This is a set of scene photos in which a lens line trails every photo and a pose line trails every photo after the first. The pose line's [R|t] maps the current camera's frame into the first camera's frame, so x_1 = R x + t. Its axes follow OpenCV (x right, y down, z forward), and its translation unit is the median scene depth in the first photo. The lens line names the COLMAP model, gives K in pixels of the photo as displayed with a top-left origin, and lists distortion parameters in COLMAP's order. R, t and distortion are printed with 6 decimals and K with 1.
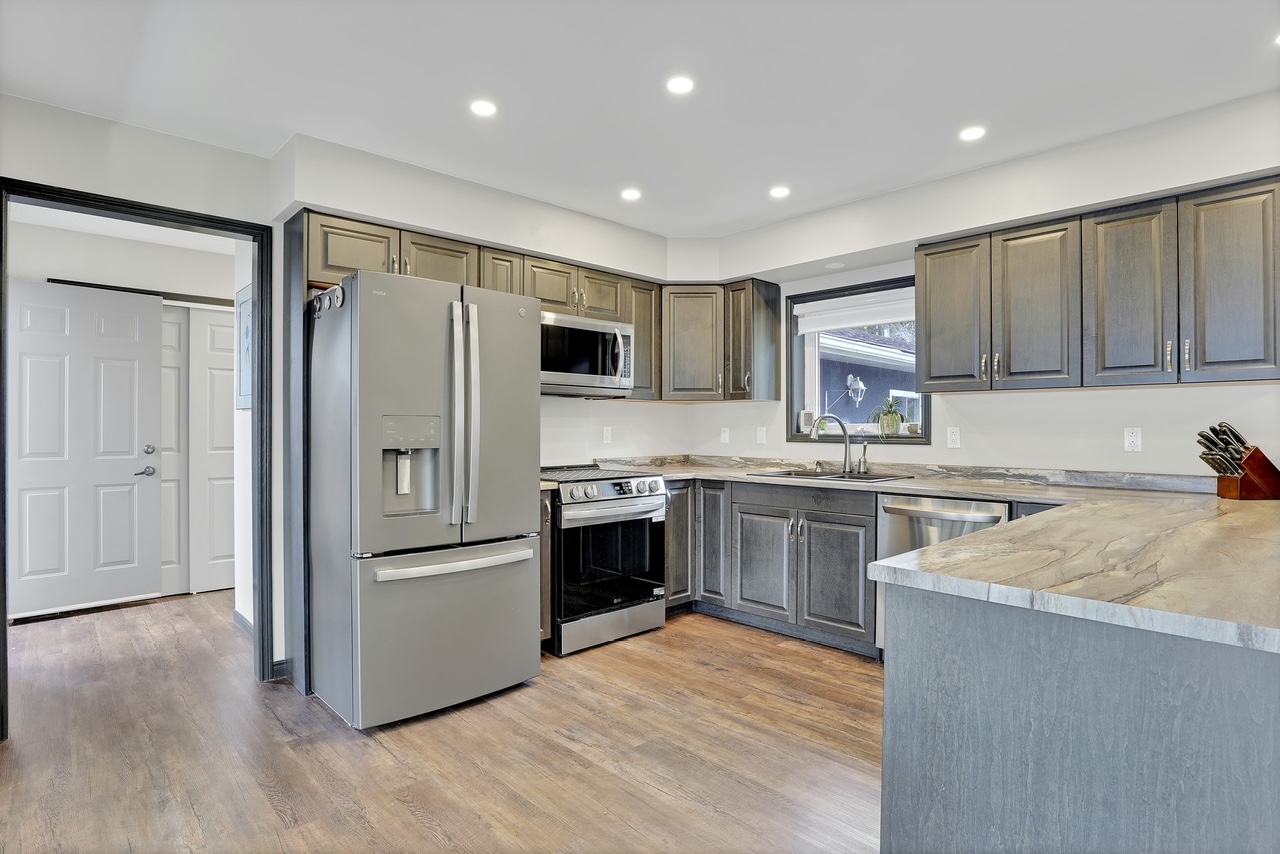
lens RADIAL K [[649.0, 0, 639.2], [0, 649.0, 430.3], [0, 0, 1]] dist [-0.018795, 0.000333]
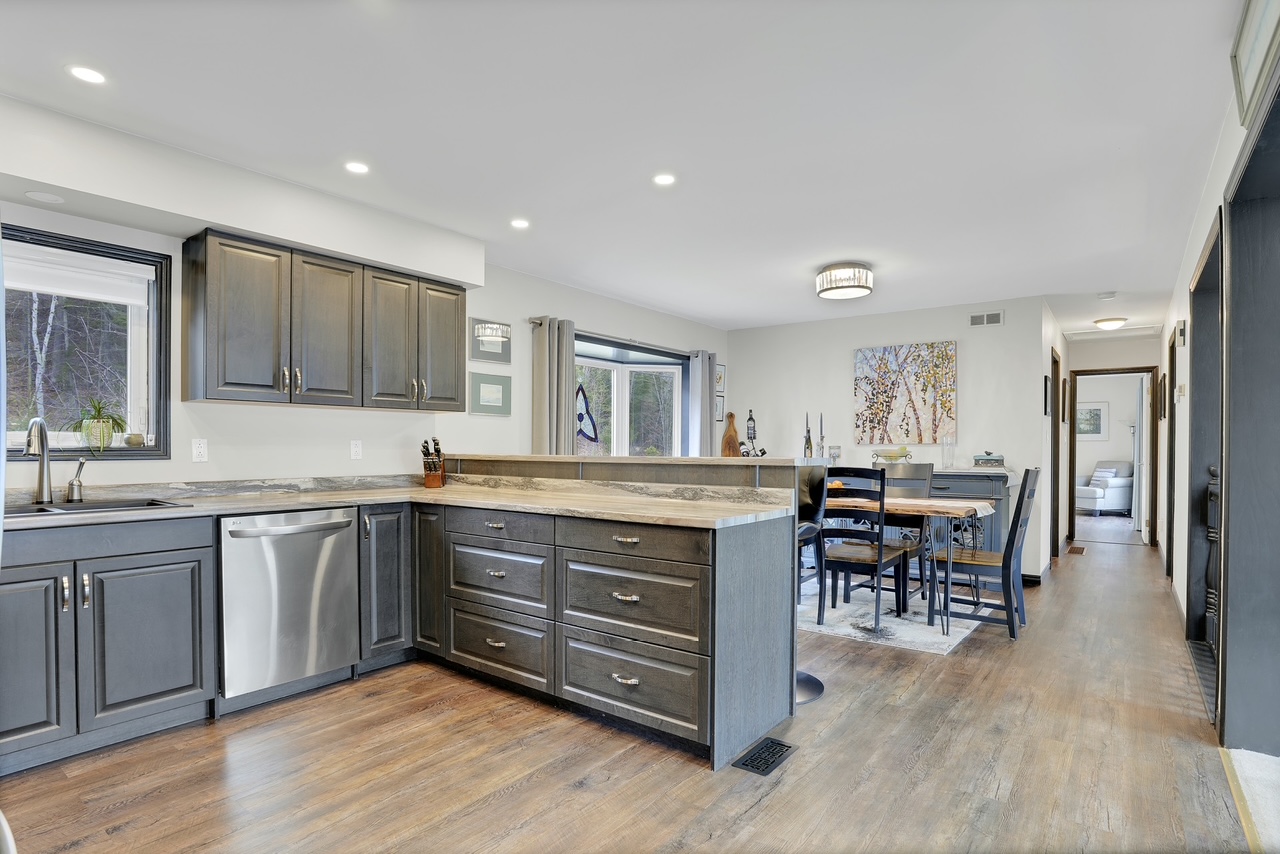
lens RADIAL K [[649.0, 0, 645.3], [0, 649.0, 447.6], [0, 0, 1]] dist [-0.018795, 0.000333]
pose [[-0.142221, -0.009450, 0.989790, -0.513092], [-0.004414, 0.999951, 0.008913, -0.003044], [-0.989825, -0.003102, -0.142255, 0.550271]]
